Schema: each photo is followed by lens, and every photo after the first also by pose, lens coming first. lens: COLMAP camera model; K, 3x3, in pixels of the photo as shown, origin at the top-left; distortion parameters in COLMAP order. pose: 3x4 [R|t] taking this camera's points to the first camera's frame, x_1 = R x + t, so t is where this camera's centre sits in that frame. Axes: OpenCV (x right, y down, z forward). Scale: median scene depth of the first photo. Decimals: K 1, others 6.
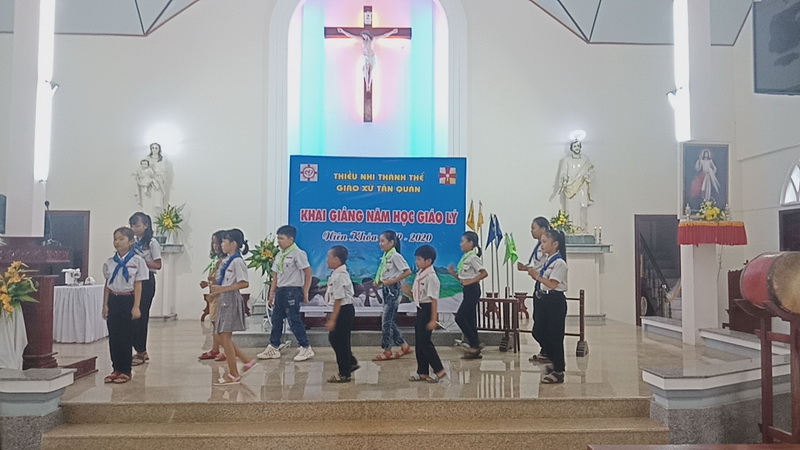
lens RADIAL K [[620.1, 0, 395.3], [0, 620.1, 233.2], [0, 0, 1]] dist [-0.008828, -0.000518]
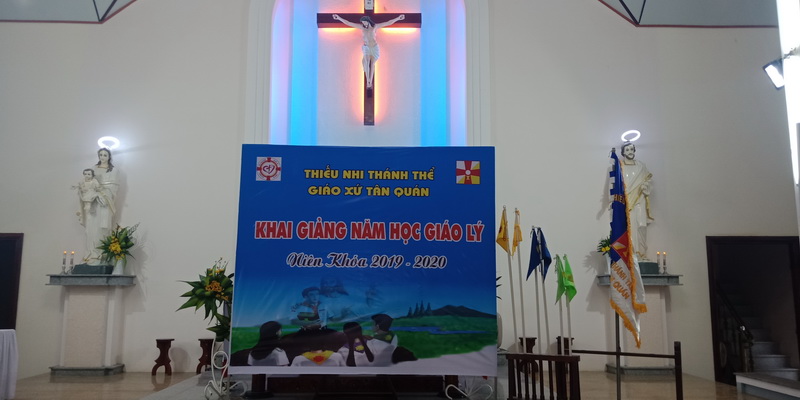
lens RADIAL K [[607.8, 0, 397.3], [0, 607.8, 199.8], [0, 0, 1]] dist [0.070930, -0.024640]
pose [[0.999613, -0.005275, -0.027296, 0.023138], [0.002339, 0.994311, -0.106487, 0.010025], [0.027703, 0.106382, 0.993939, 0.319257]]
